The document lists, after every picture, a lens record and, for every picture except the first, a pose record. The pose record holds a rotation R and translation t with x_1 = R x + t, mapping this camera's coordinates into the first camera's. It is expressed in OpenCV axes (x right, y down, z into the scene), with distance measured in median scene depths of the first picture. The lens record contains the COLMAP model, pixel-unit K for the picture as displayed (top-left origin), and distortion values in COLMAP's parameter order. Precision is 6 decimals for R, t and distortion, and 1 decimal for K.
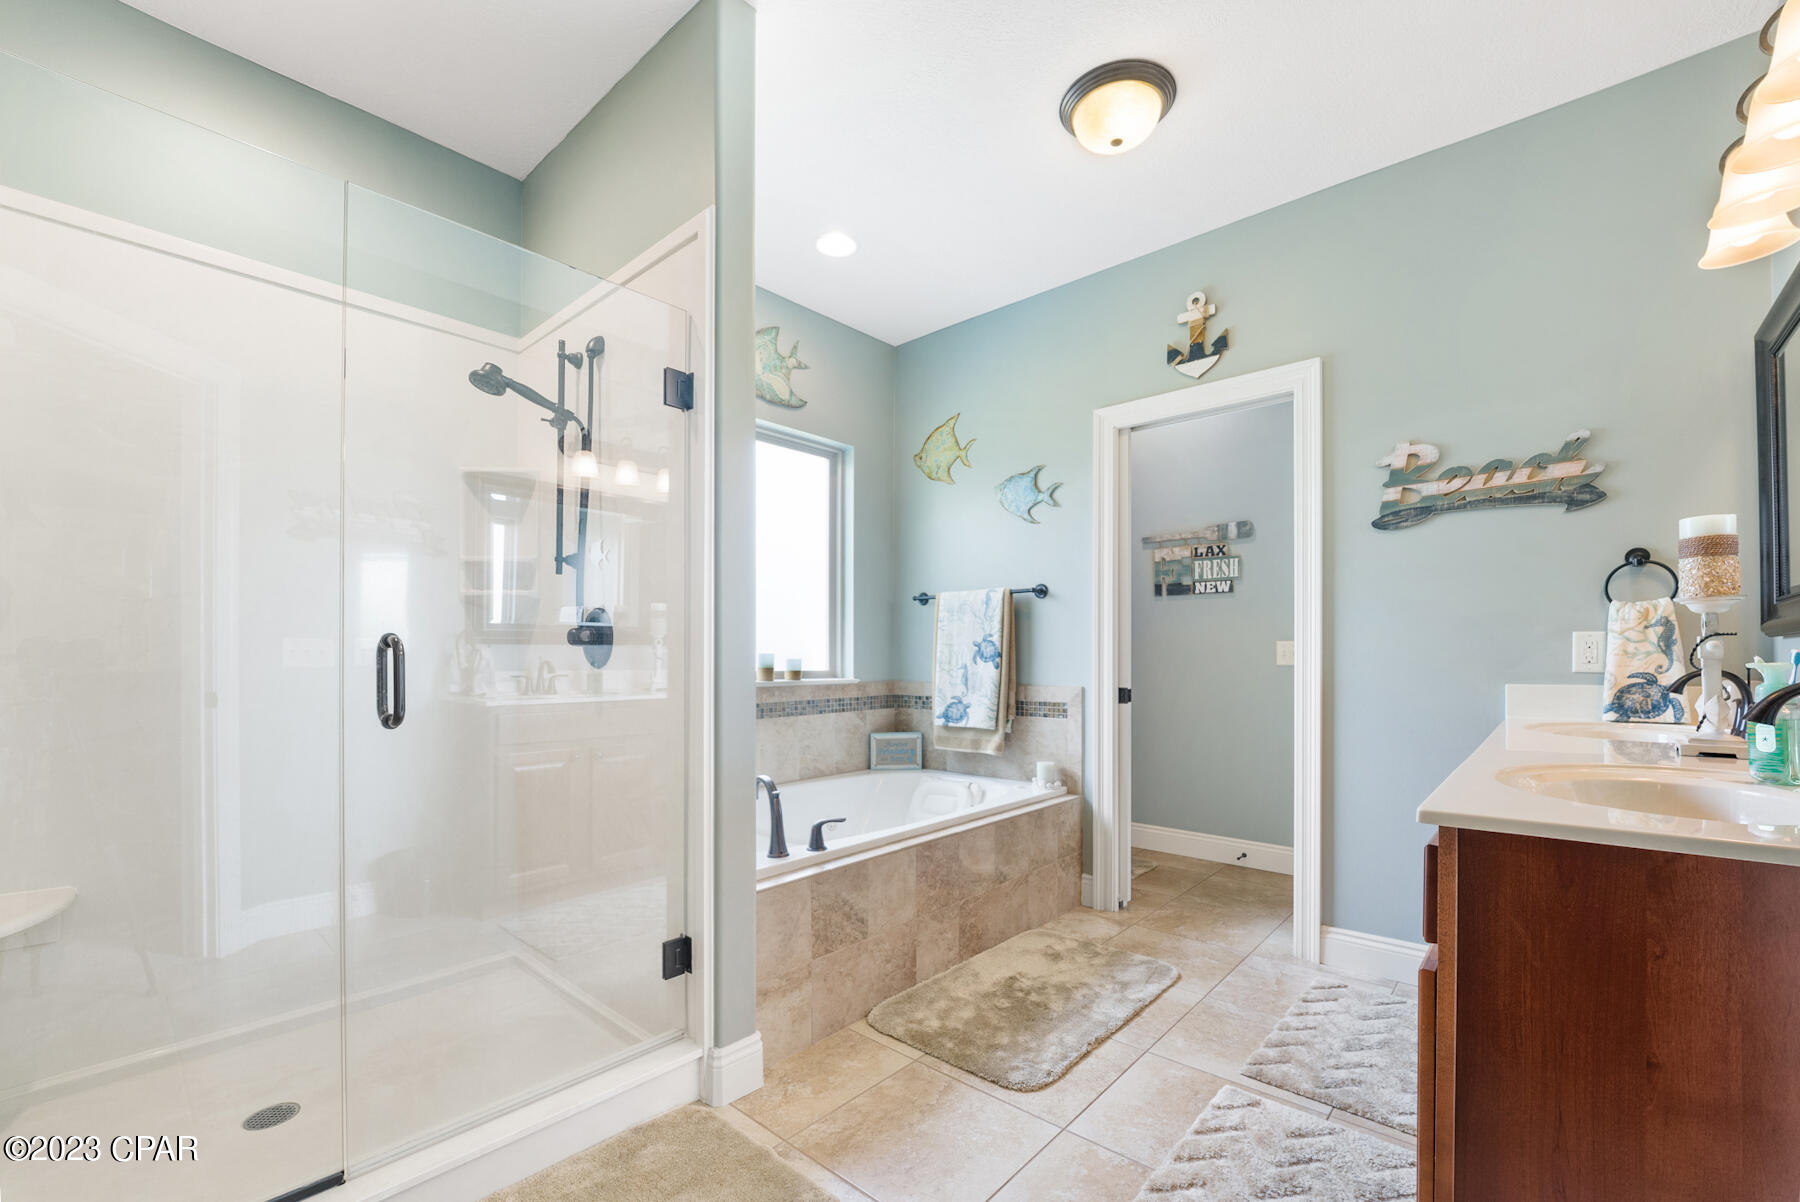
lens RADIAL K [[749.9, 0, 906.4], [0, 749.9, 654.6], [0, 0, 1]] dist [-0.012518, 0.000944]
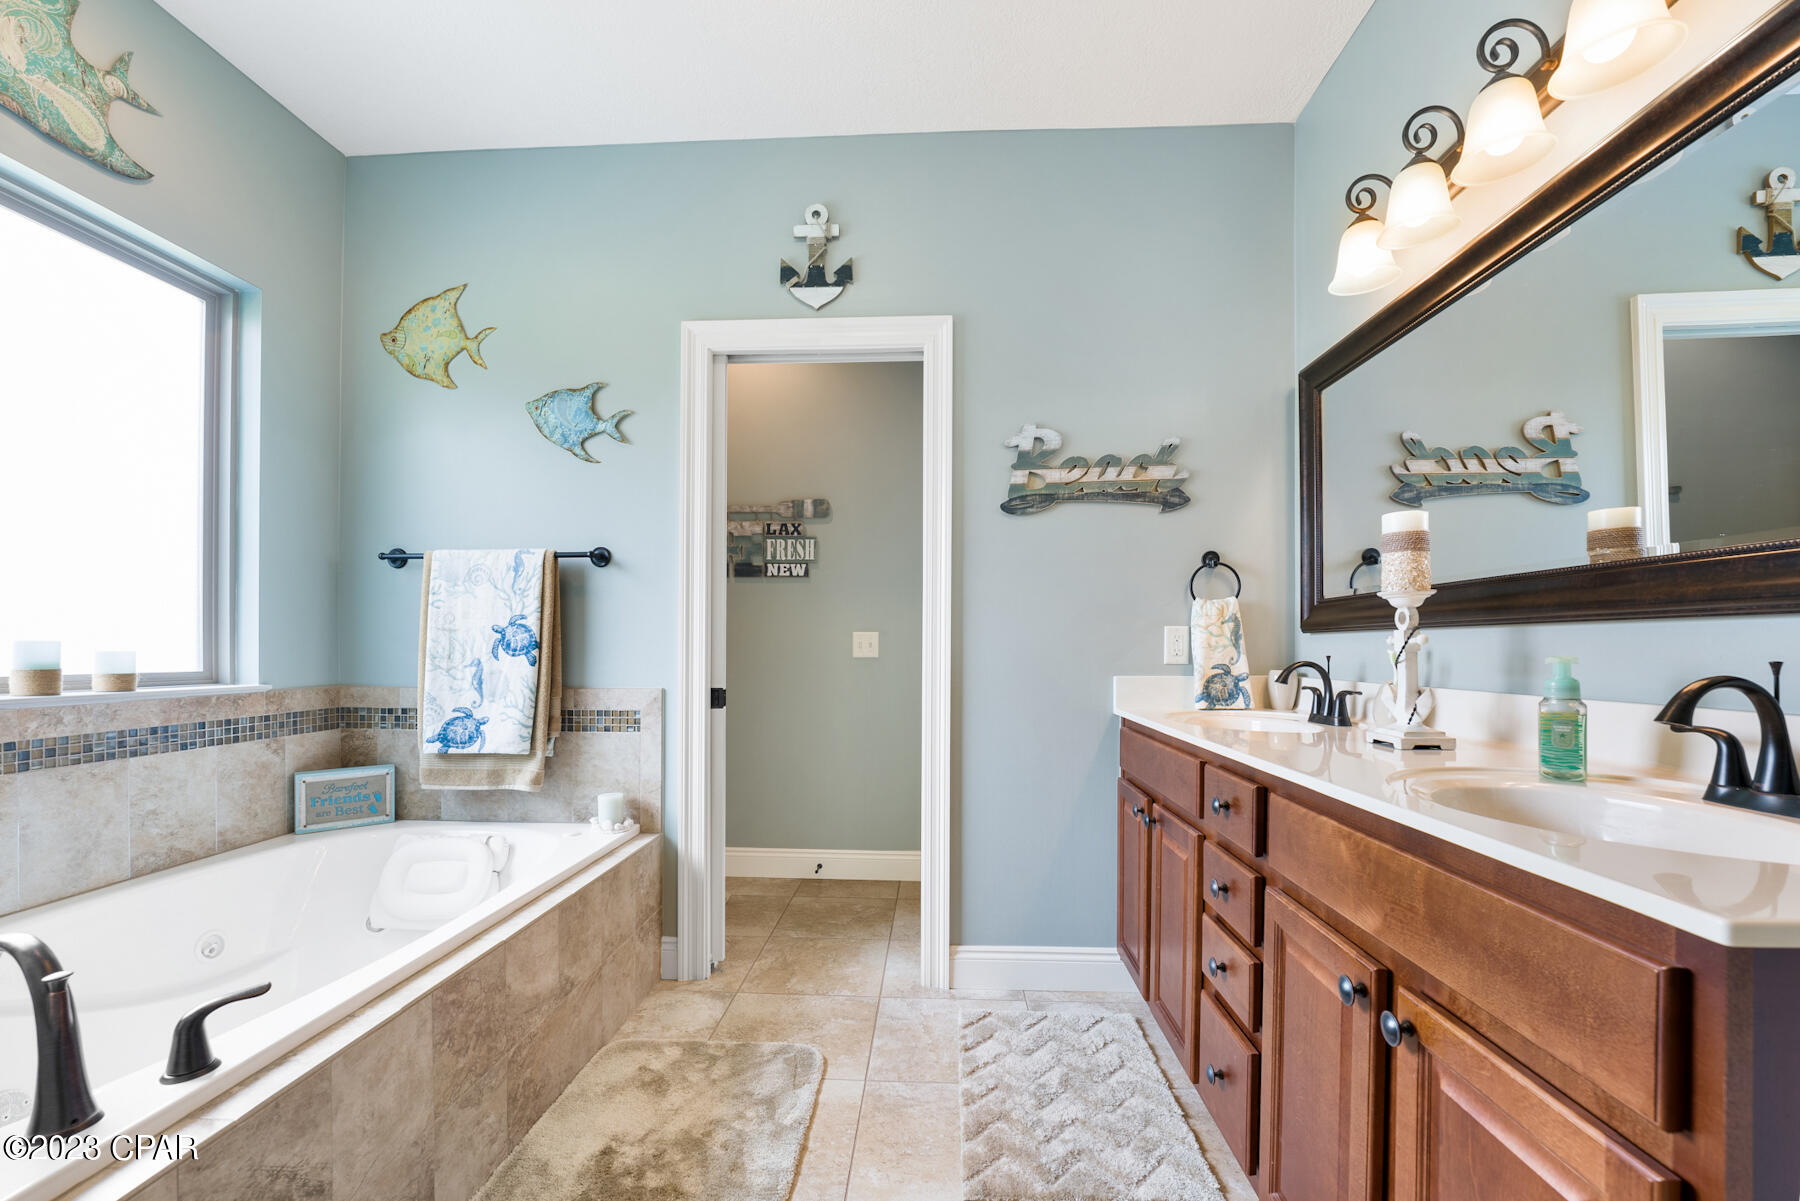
lens RADIAL K [[749.9, 0, 904.1], [0, 749.9, 650.2], [0, 0, 1]] dist [-0.012518, 0.000944]
pose [[0.784400, 0.000458, 0.620255, -0.048144], [-0.004288, 0.999980, 0.004683, 0.000367], [-0.620240, -0.006333, 0.784386, 0.315882]]
